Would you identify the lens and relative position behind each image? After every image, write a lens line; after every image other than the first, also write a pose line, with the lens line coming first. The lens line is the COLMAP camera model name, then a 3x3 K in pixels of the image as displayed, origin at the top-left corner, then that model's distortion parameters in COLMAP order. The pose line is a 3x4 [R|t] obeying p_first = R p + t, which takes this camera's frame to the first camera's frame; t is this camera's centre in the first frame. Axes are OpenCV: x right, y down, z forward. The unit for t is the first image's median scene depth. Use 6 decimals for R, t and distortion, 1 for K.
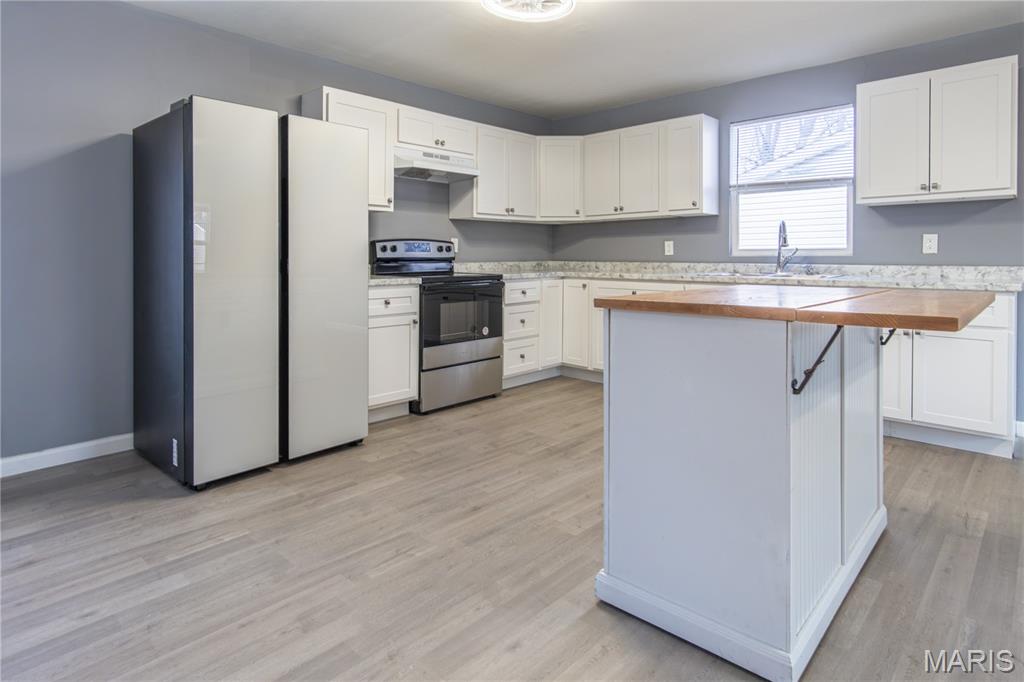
lens RADIAL K [[565.4, 0, 517.4], [0, 565.4, 265.0], [0, 0, 1]] dist [0.008388, -0.000210]
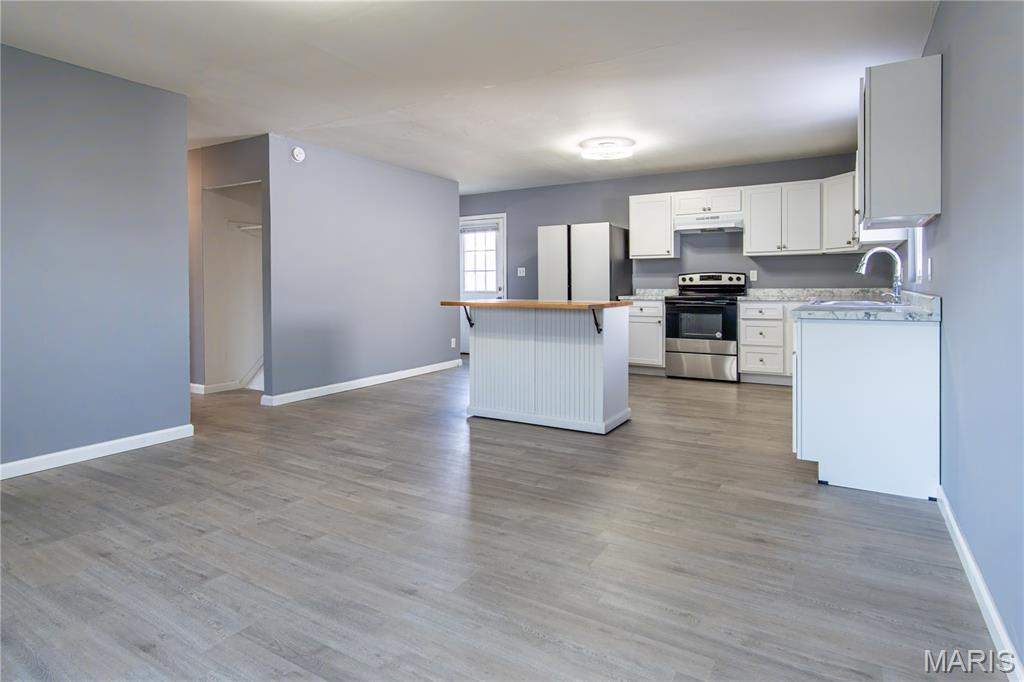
lens RADIAL K [[565.4, 0, 508.1], [0, 565.4, 301.4], [0, 0, 1]] dist [0.008388, -0.000210]
pose [[0.189517, 0.029450, -0.981436, 1.226784], [-0.010597, 0.999553, 0.027947, -0.005409], [0.981820, 0.005104, 0.189745, 0.188351]]
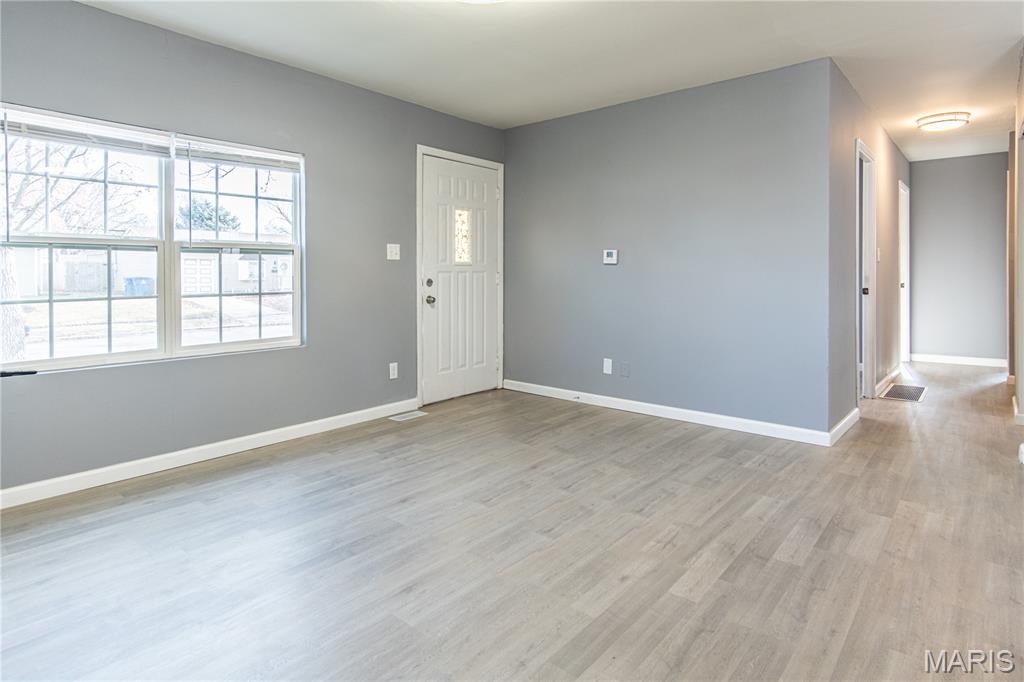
lens RADIAL K [[565.4, 0, 521.5], [0, 565.4, 277.8], [0, 0, 1]] dist [0.008388, -0.000210]
pose [[-0.998809, -0.001596, -0.048770, 0.689021], [-0.002811, 0.999687, 0.024857, -0.016958], [0.048715, 0.024964, -0.998501, 0.658842]]
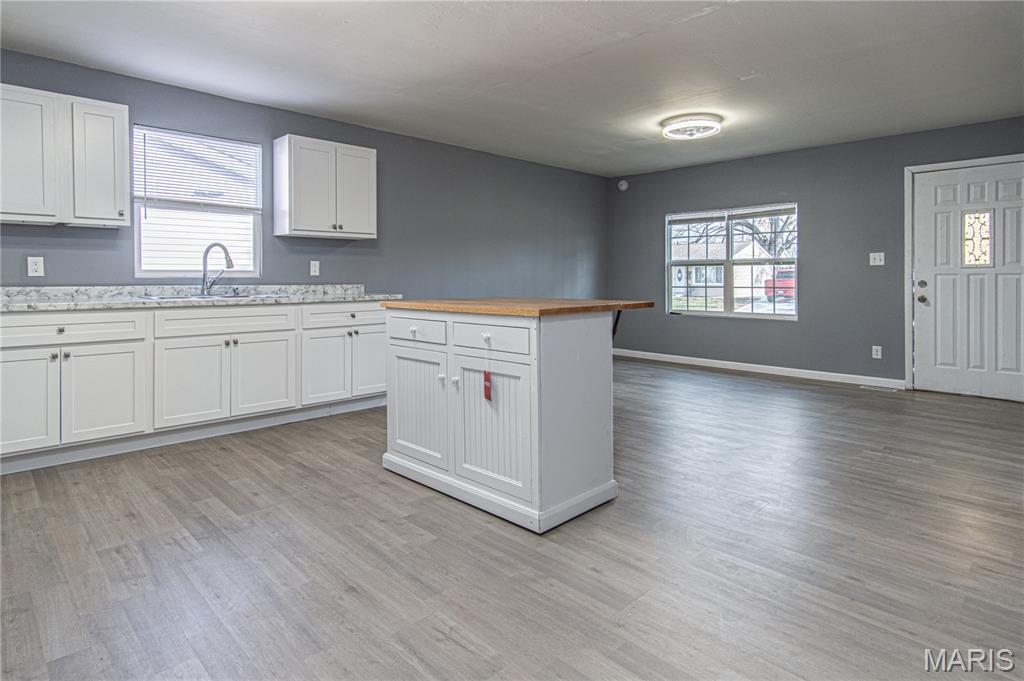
lens RADIAL K [[565.4, 0, 506.7], [0, 565.4, 287.0], [0, 0, 1]] dist [0.008388, -0.000210]
pose [[0.051827, -0.016451, 0.998521, -0.484102], [0.015176, 0.999762, 0.015684, -0.006501], [-0.998541, 0.014341, 0.052064, 0.408937]]
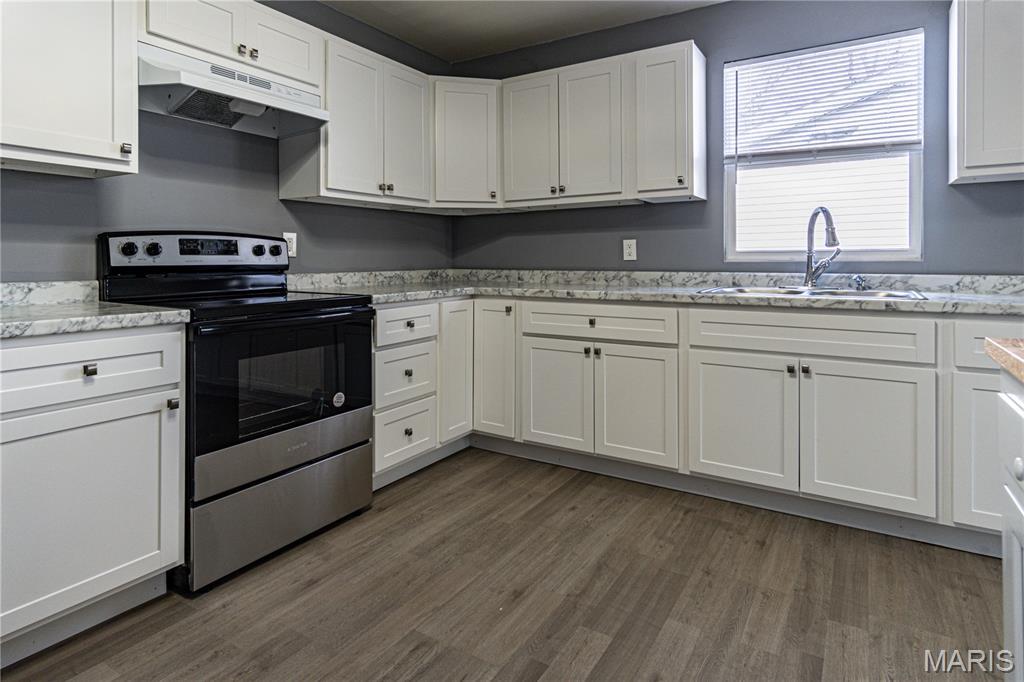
lens RADIAL K [[565.4, 0, 520.8], [0, 565.4, 264.8], [0, 0, 1]] dist [0.008388, -0.000210]
pose [[0.979454, -0.004662, 0.201616, 0.005871], [0.006415, 0.999947, -0.008043, -0.008335], [-0.201568, 0.009171, 0.979432, 0.415872]]
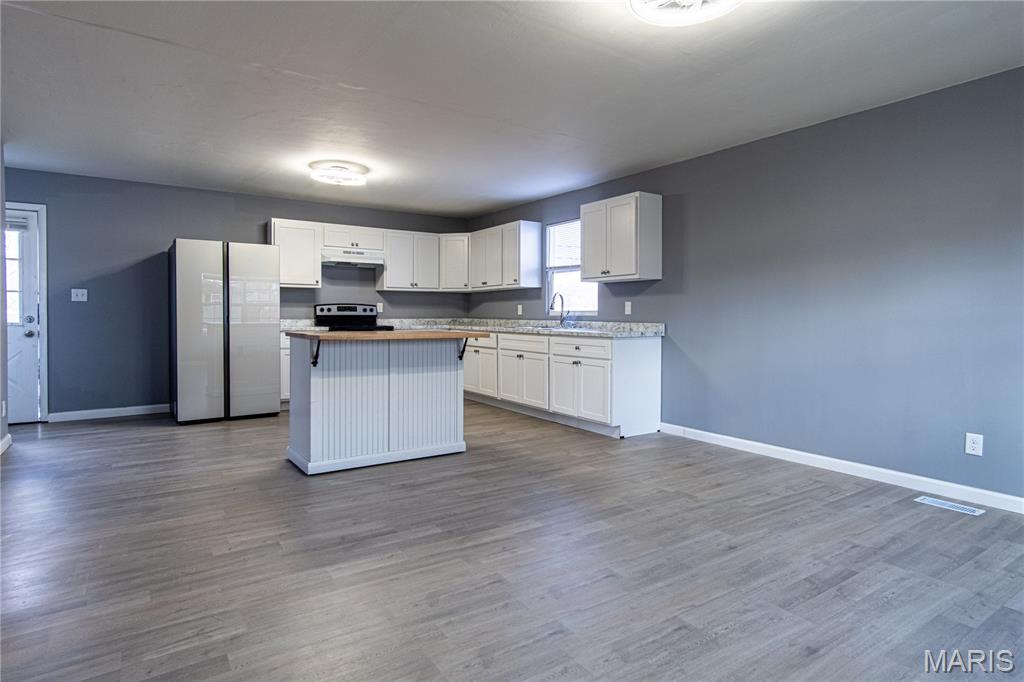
lens RADIAL K [[565.4, 0, 521.0], [0, 565.4, 320.5], [0, 0, 1]] dist [0.008388, -0.000210]
pose [[0.974926, 0.006925, -0.222419, 0.670116], [-0.008382, 0.999949, -0.005606, 0.006213], [0.222369, 0.007330, 0.974935, -0.456906]]
